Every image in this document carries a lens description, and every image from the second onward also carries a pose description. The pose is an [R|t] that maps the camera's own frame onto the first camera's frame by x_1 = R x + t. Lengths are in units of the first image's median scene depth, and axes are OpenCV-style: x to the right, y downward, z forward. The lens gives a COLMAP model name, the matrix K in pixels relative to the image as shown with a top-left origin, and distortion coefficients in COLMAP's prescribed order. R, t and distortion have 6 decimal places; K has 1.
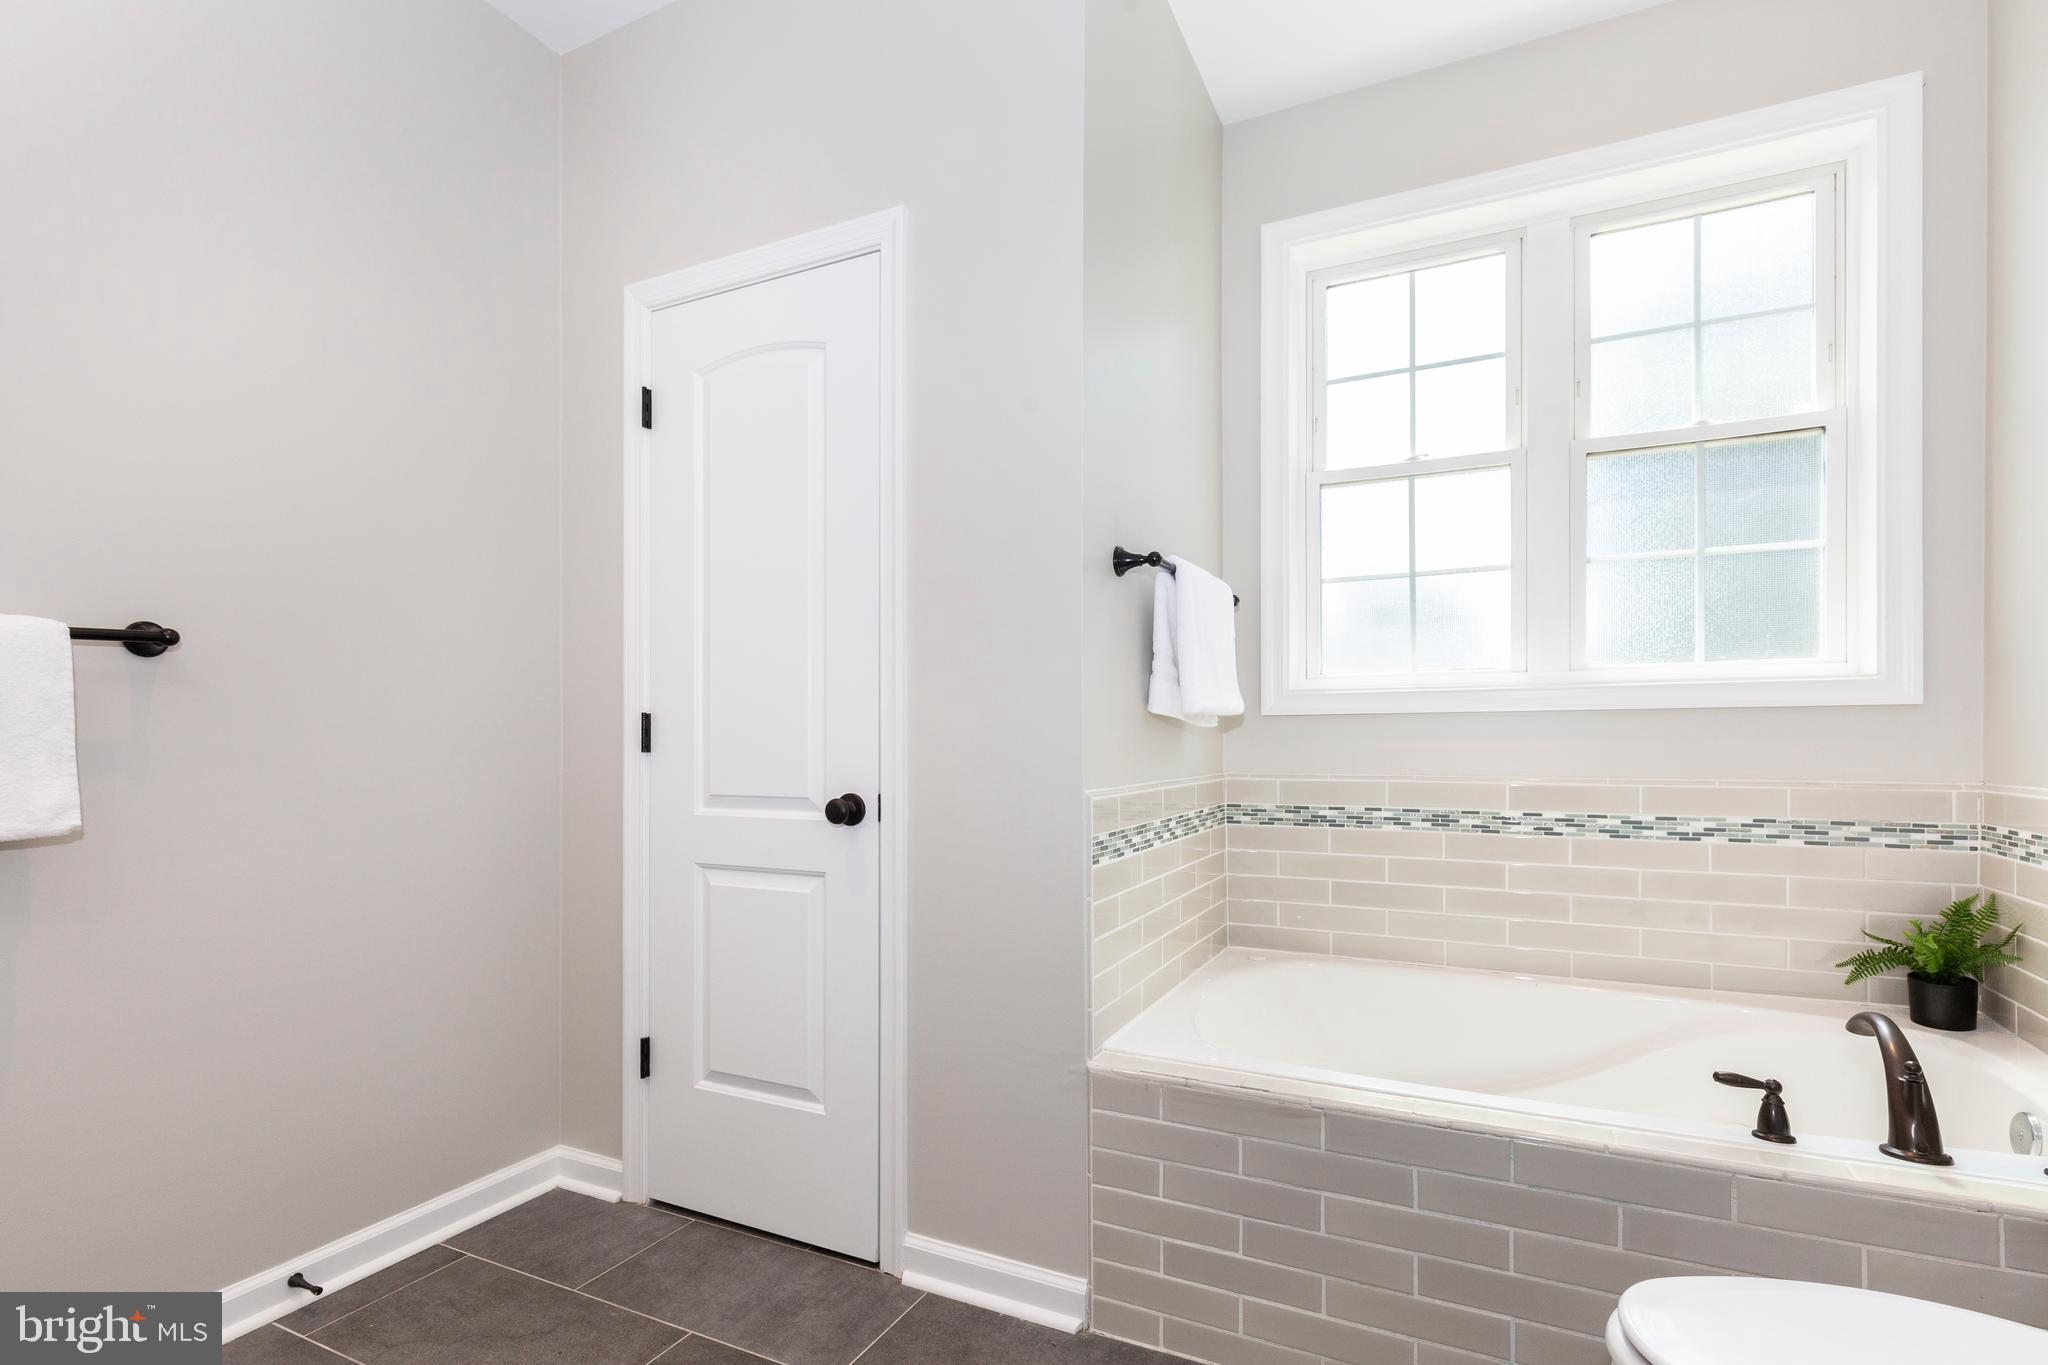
lens RADIAL K [[926.7, 0, 1063.3], [0, 926.7, 741.1], [0, 0, 1]] dist [0.002773, -0.000498]
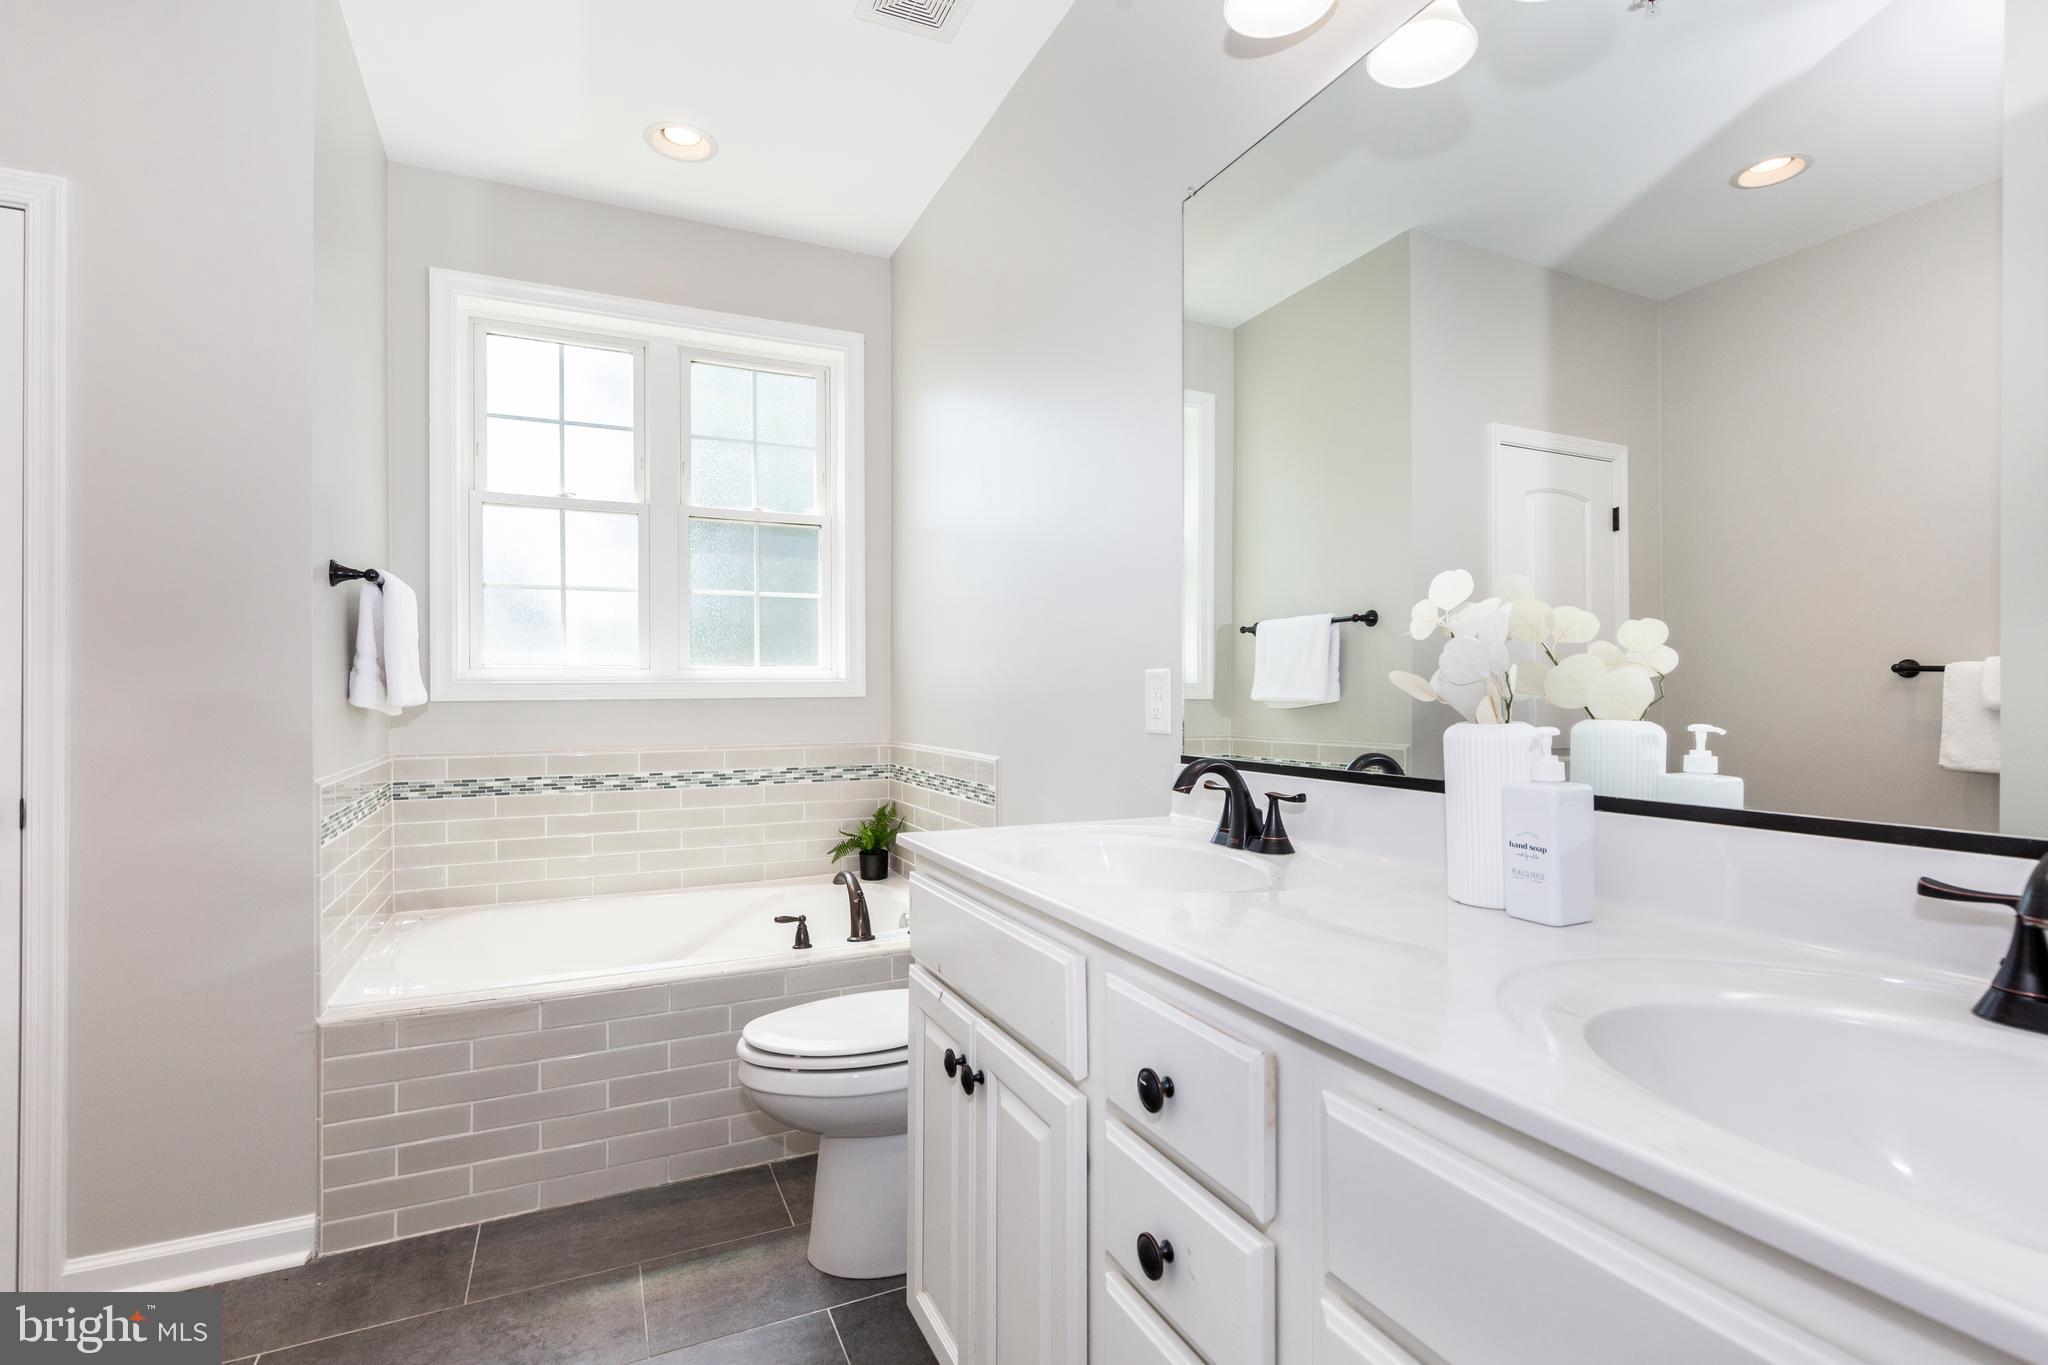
lens RADIAL K [[926.7, 0, 991.6], [0, 926.7, 690.2], [0, 0, 1]] dist [0.002773, -0.000498]
pose [[0.639755, 0.004663, 0.768565, -0.250270], [0.003087, 0.999958, -0.008636, -0.034400], [-0.768573, 0.007898, 0.639713, -0.283653]]
